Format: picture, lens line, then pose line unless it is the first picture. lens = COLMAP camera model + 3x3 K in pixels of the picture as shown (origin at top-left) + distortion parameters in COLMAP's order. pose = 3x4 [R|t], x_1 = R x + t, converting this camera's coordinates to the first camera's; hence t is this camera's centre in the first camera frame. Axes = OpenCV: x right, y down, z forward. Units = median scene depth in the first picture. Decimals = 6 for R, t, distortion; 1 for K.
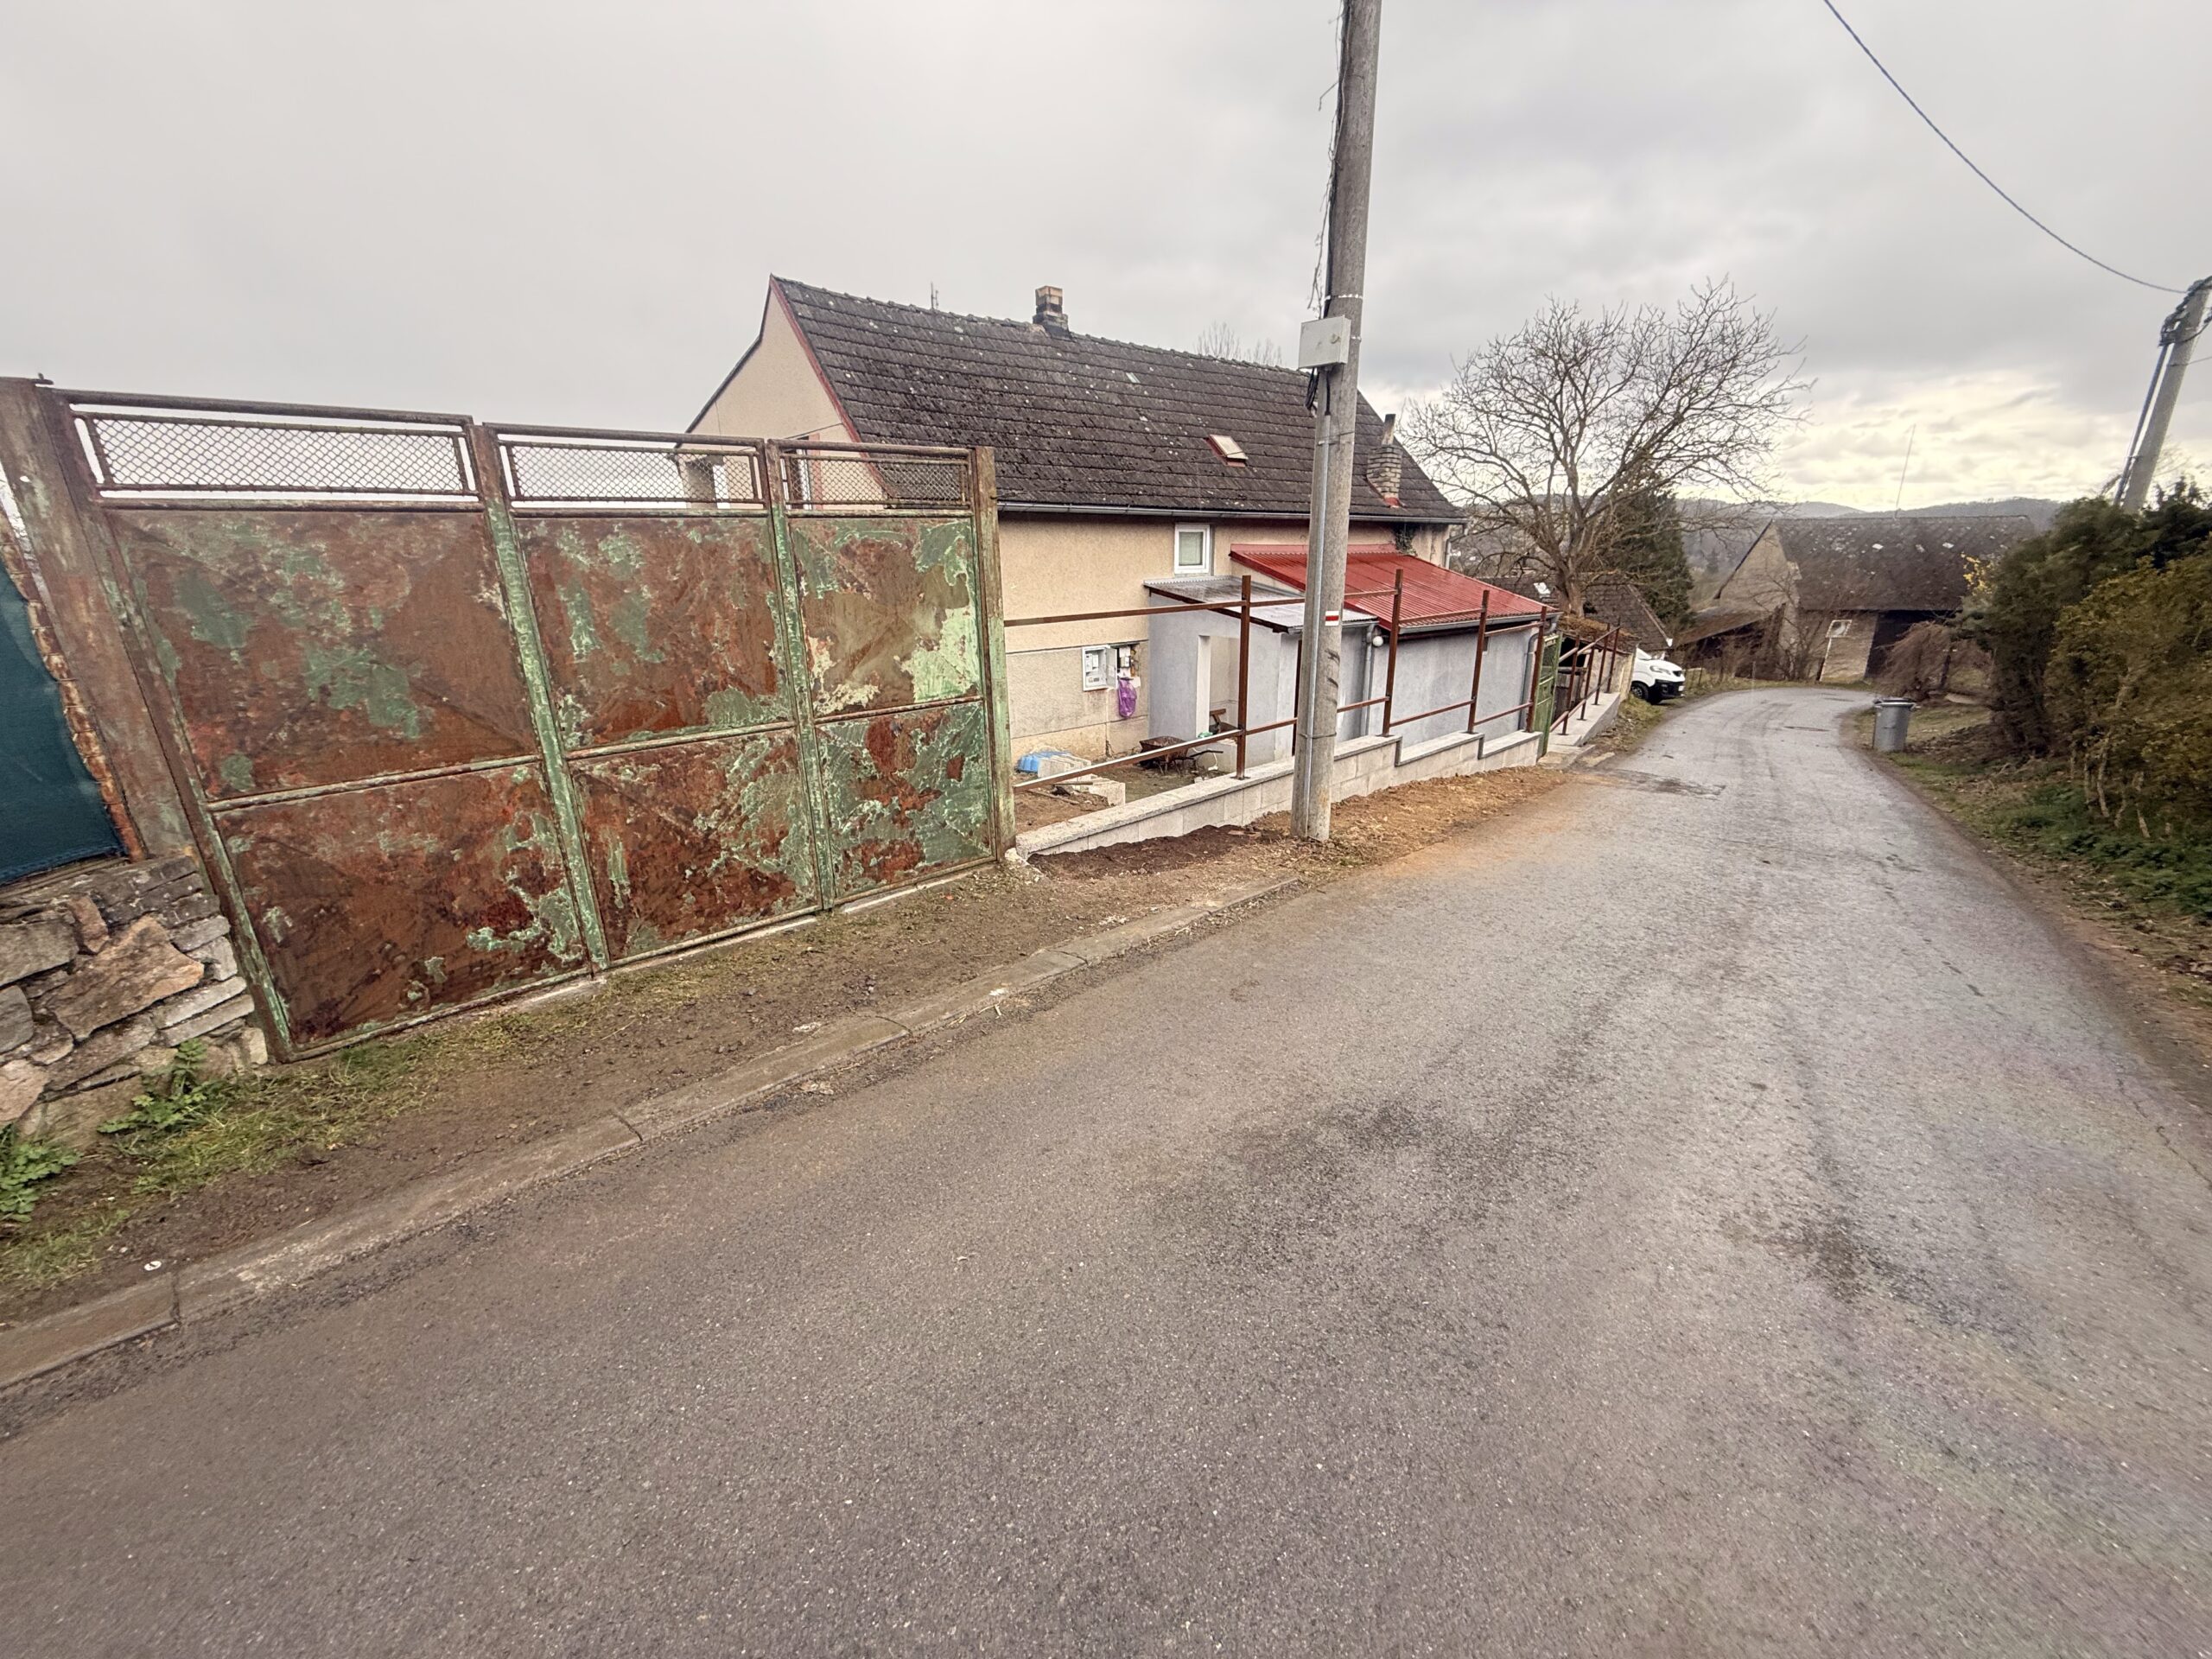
lens RADIAL K [[873.9, 0, 1092.3], [0, 873.9, 838.9], [0, 0, 1]] dist [-0.004287, 0.000602]
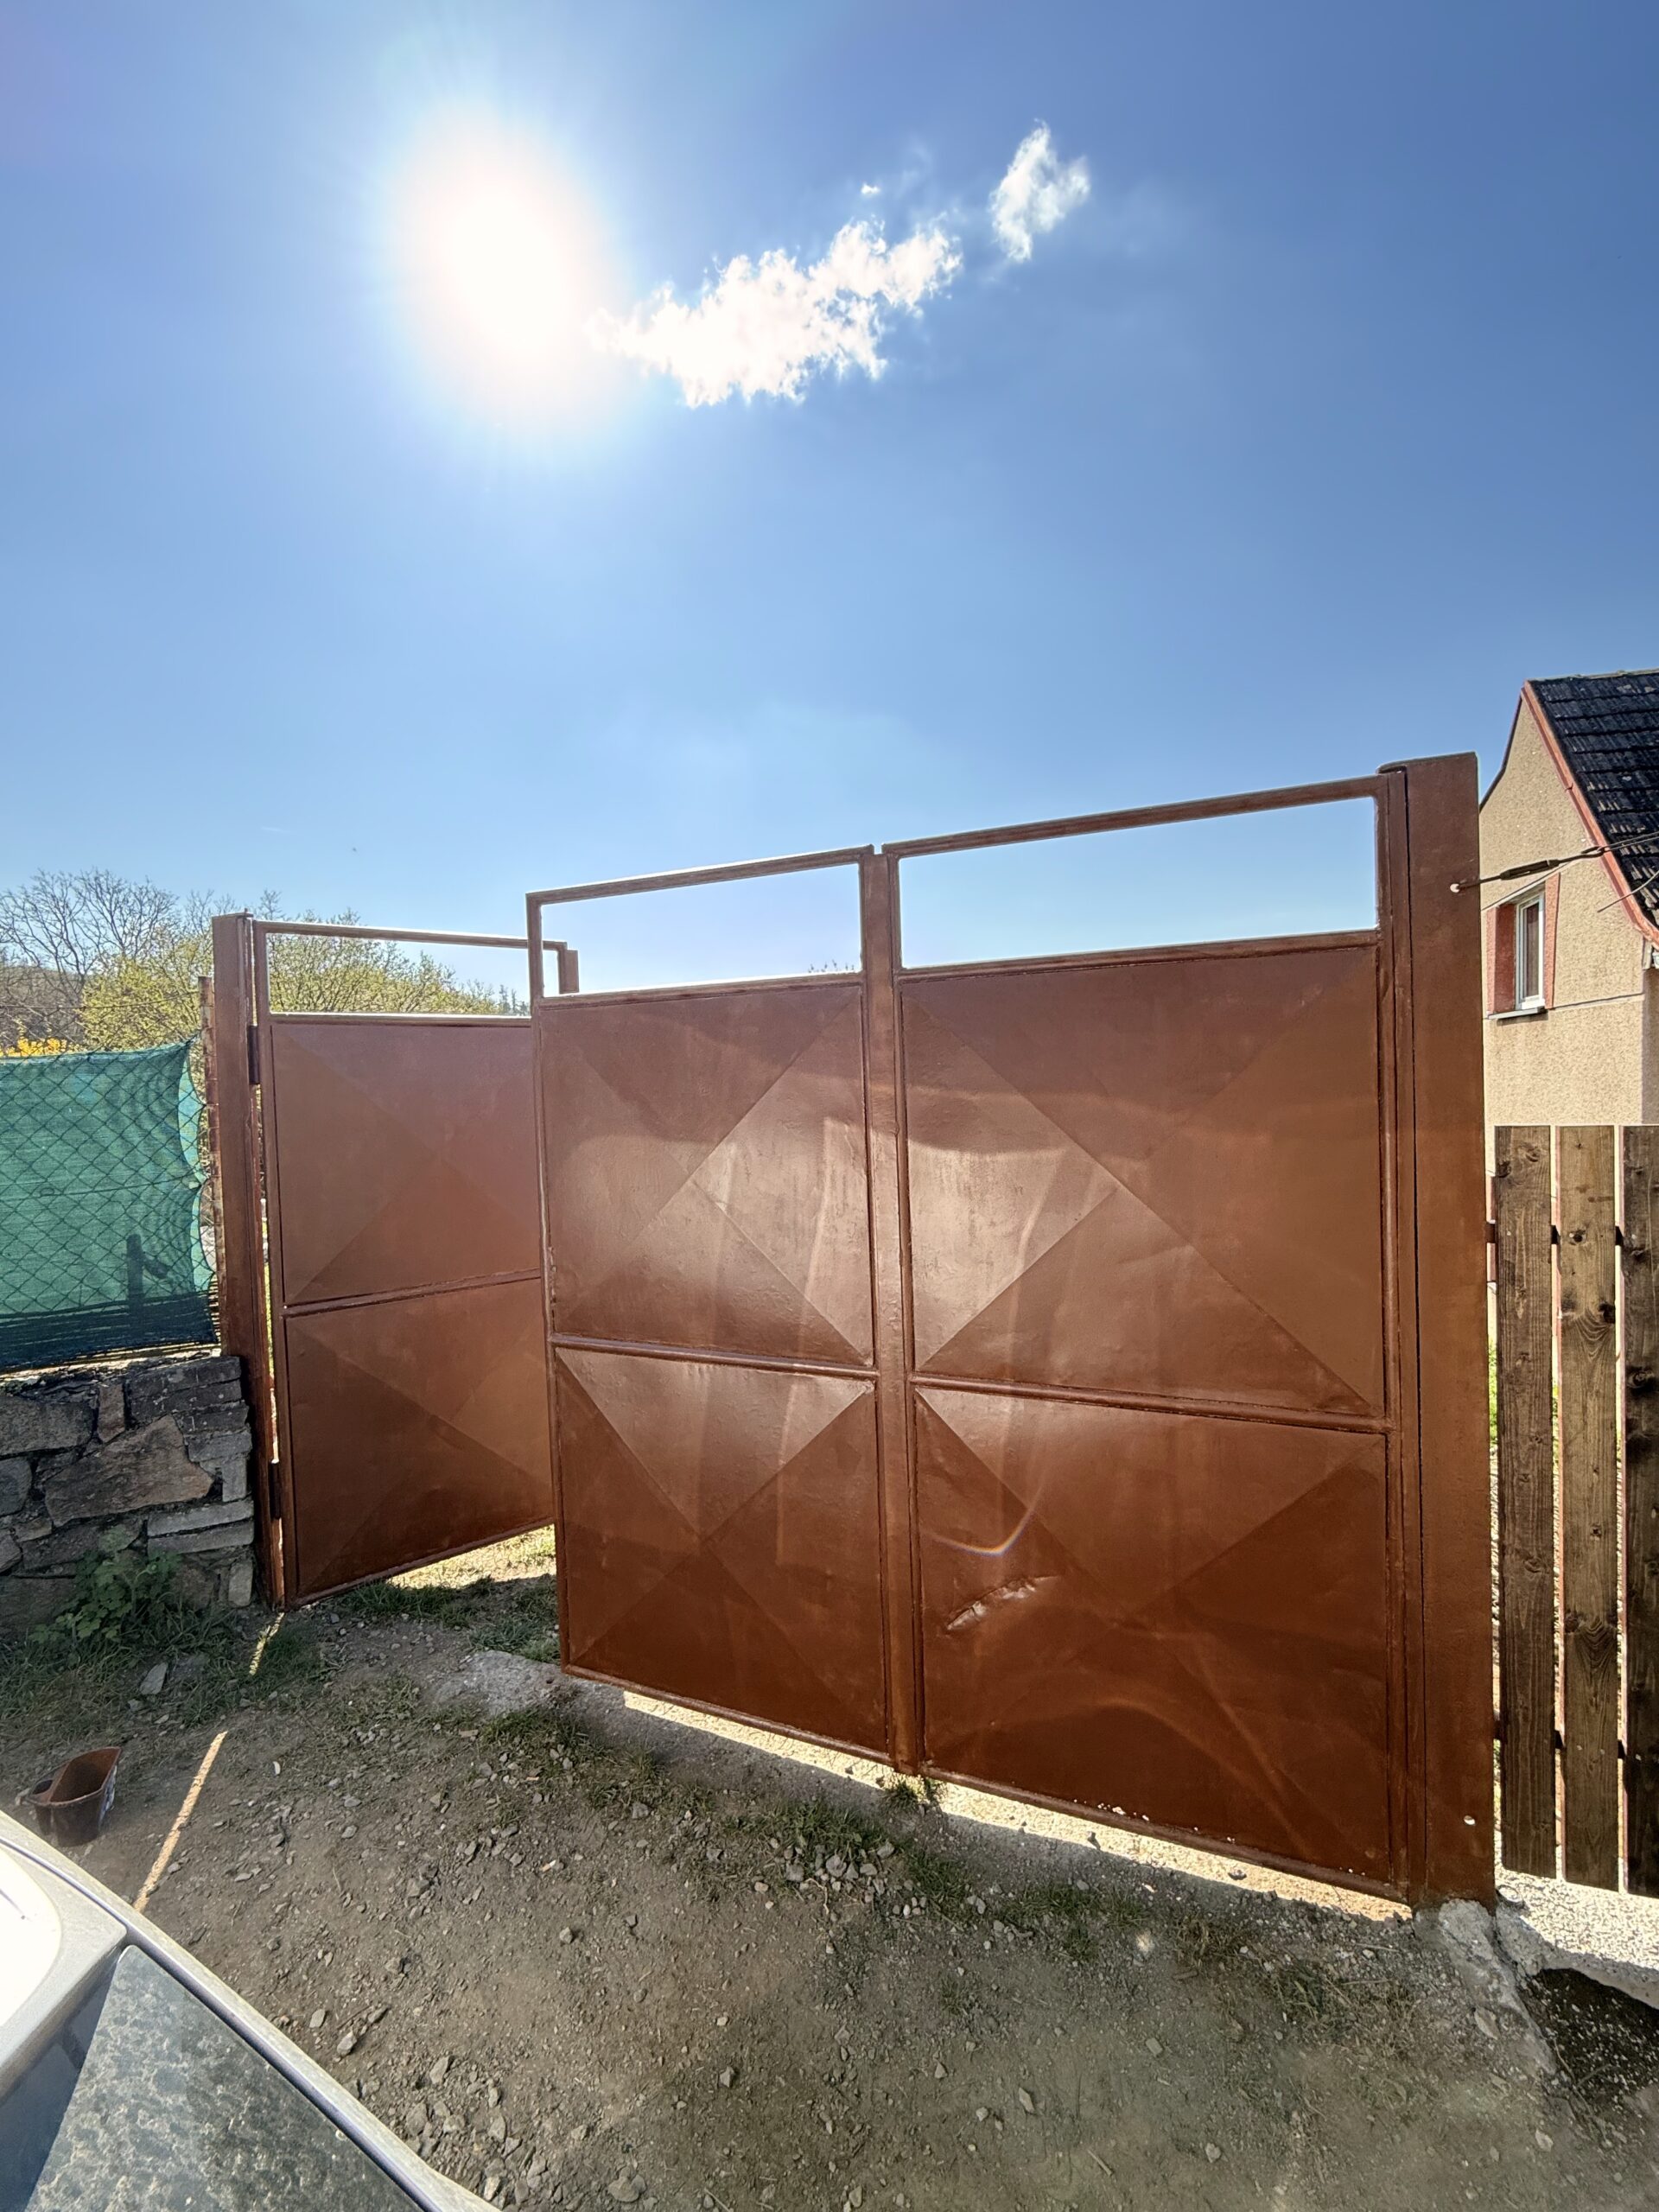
lens RADIAL K [[873.9, 0, 883.9], [0, 873.9, 1085.3], [0, 0, 1]] dist [-0.004287, 0.000602]
pose [[0.457341, 0.024671, -0.888949, 0.062033], [-0.262867, 0.958697, -0.108631, -0.162227], [0.849553, 0.283357, 0.444937, 0.496923]]
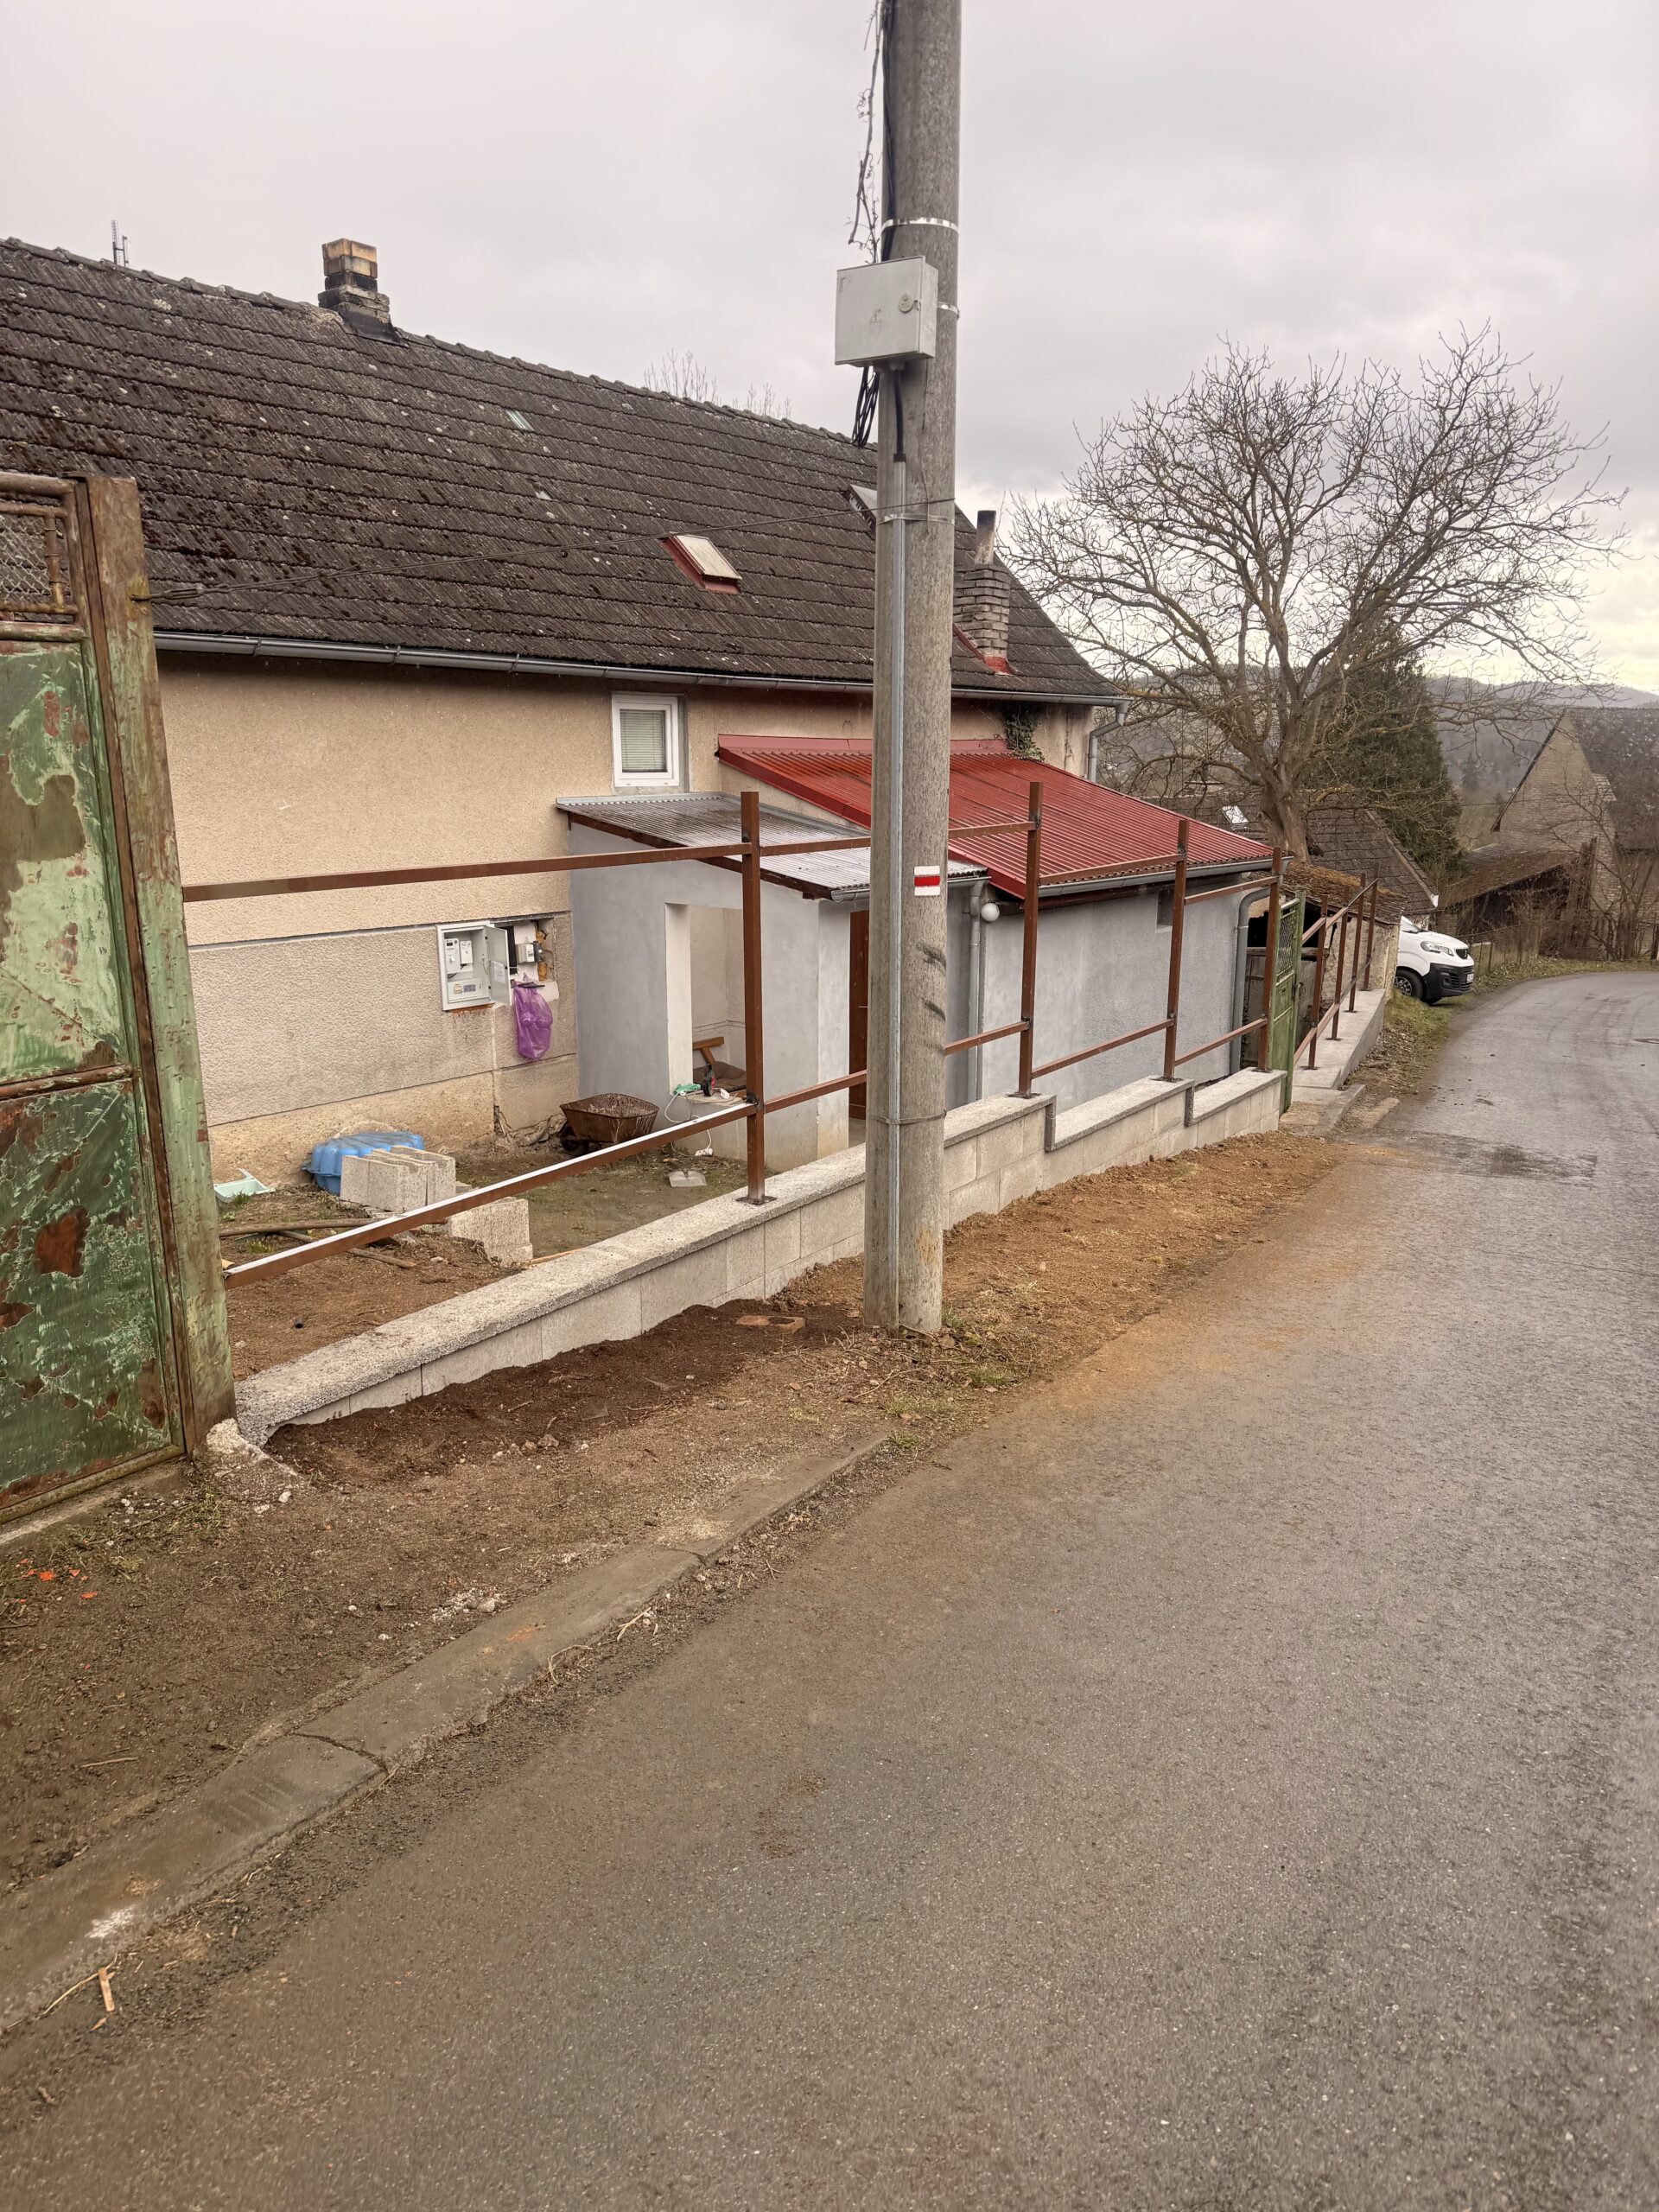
lens RADIAL K [[1588.4, 0, 807.2], [0, 1588.4, 1124.7], [0, 0, 1]] dist [0.051122, -0.044762]
pose [[0.979378, -0.032362, 0.199427, 0.027010], [0.049287, 0.995536, -0.080495, -0.045076], [-0.195932, 0.088664, 0.976601, 0.150485]]
